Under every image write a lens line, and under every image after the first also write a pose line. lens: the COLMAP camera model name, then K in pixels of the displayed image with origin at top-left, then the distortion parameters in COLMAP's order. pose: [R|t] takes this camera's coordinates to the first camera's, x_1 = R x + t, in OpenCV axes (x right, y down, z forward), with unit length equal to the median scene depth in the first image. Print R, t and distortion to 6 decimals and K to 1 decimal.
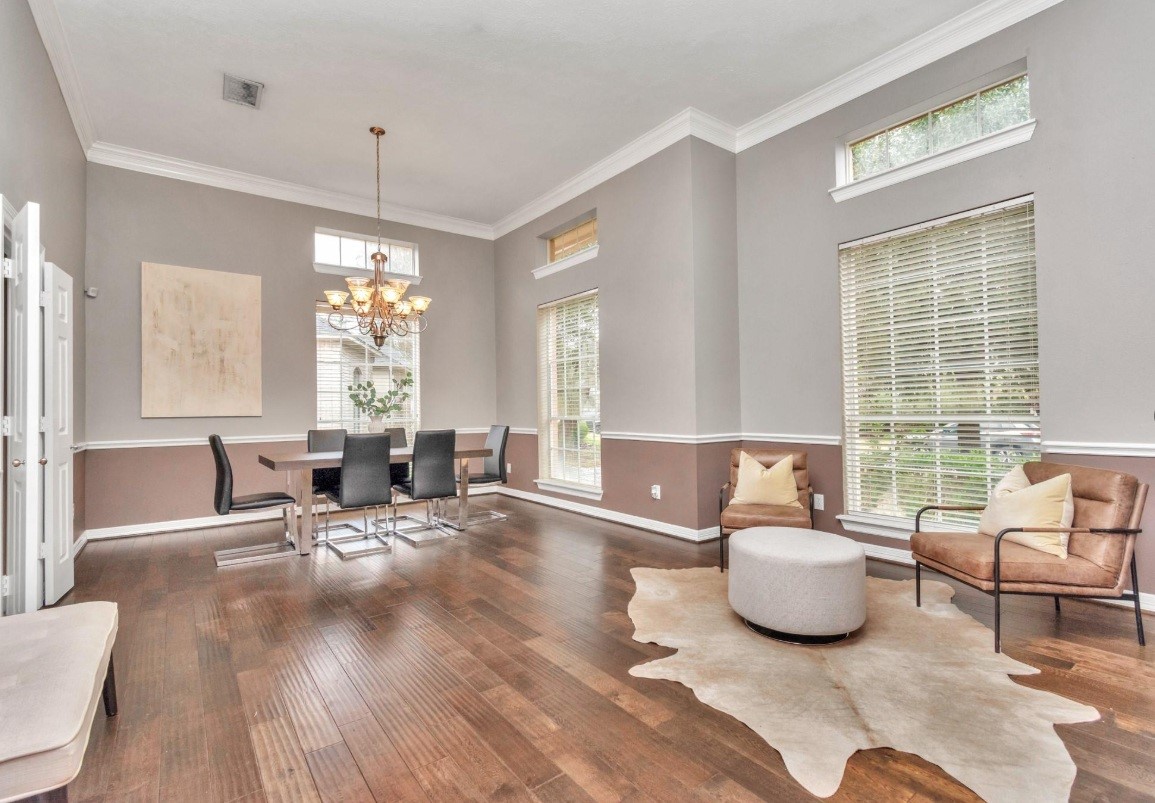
lens RADIAL K [[548.5, 0, 577.5], [0, 548.5, 401.5], [0, 0, 1]] dist [-0.000064, 0.000093]
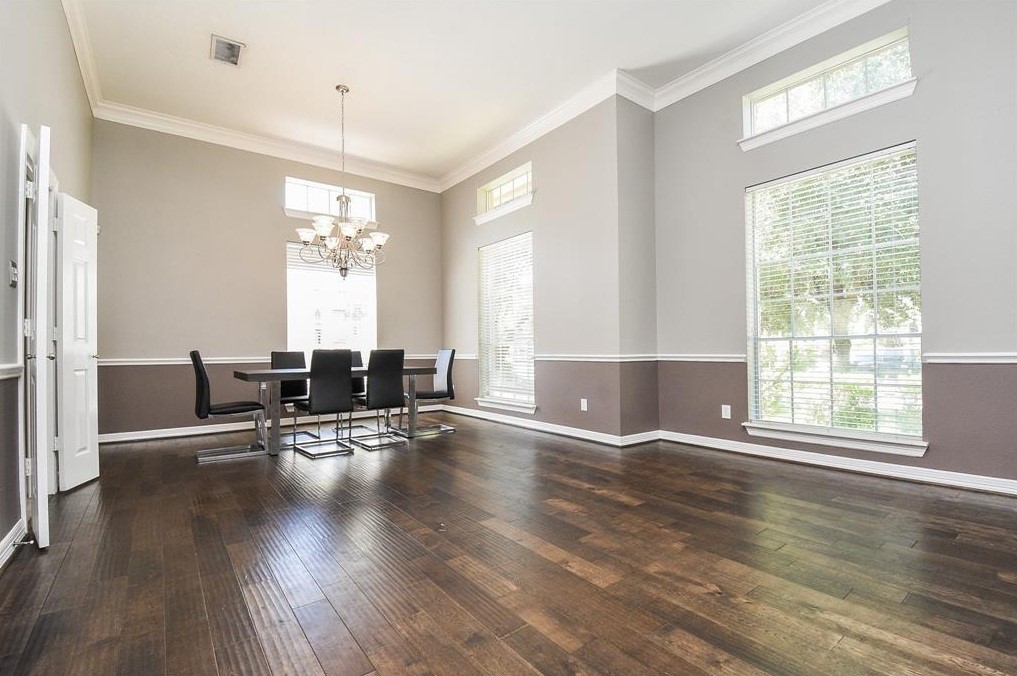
lens RADIAL K [[464.1, 0, 507.1], [0, 464.1, 349.7], [0, 0, 1]] dist [-0.000939, -0.015383]
pose [[0.999934, 0.005527, 0.010079, -0.028897], [-0.005633, 0.999929, 0.010503, 0.040701], [-0.010020, -0.010559, 0.999894, 0.025416]]
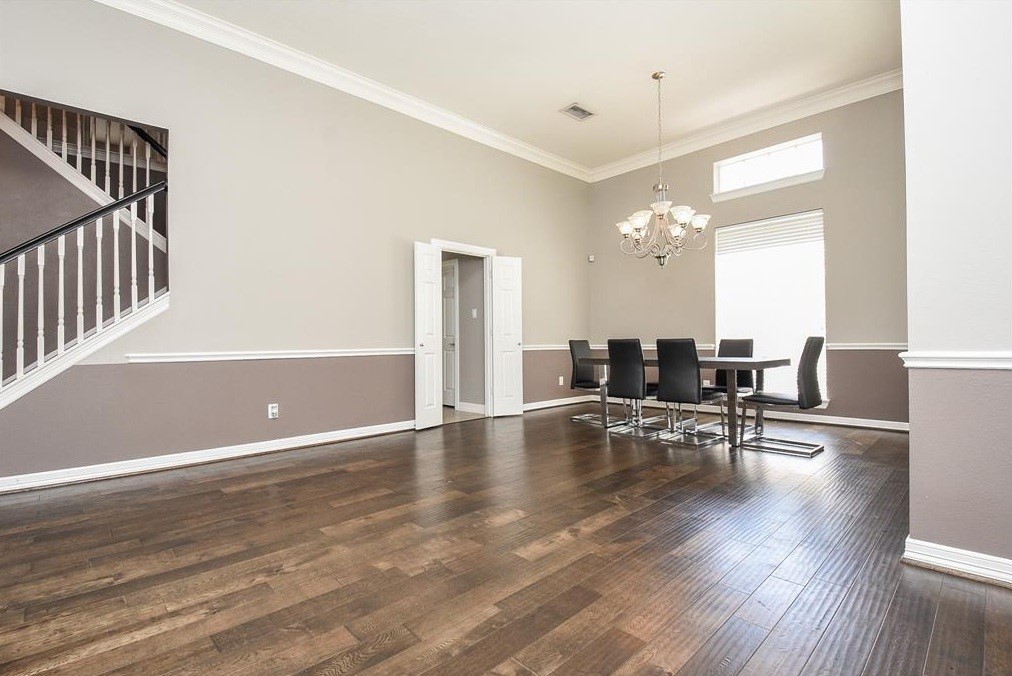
lens RADIAL K [[465.8, 0, 485.3], [0, 465.8, 342.6], [0, 0, 1]] dist [0.001038, -0.019404]
pose [[0.095395, 0.011880, -0.995369, 0.573277], [0.023347, 0.999627, 0.014168, 0.038392], [0.995166, -0.024591, 0.095082, 0.547033]]
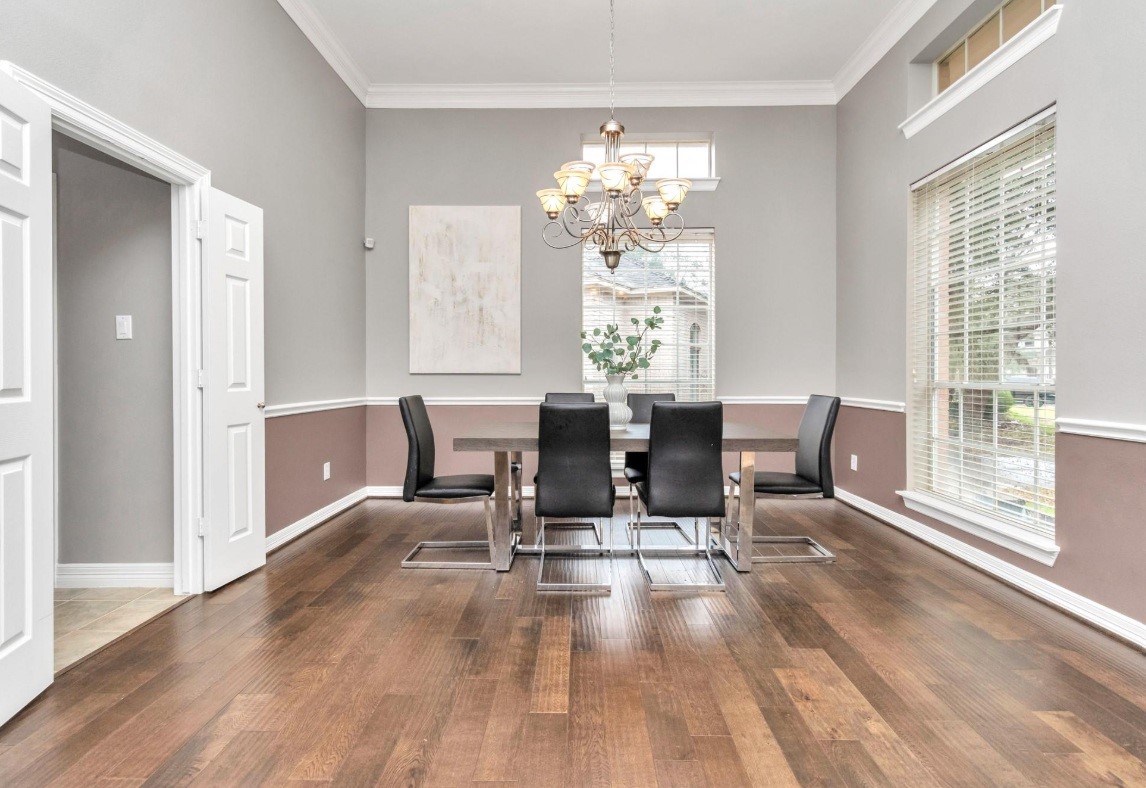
lens RADIAL K [[552.7, 0, 573.7], [0, 552.7, 379.7], [0, 0, 1]] dist [0.001085, -0.000046]
pose [[0.796665, 0.019680, -0.604101, -0.001185], [-0.001323, 0.999524, 0.030817, 0.011594], [0.604420, -0.023752, 0.796312, 0.458141]]
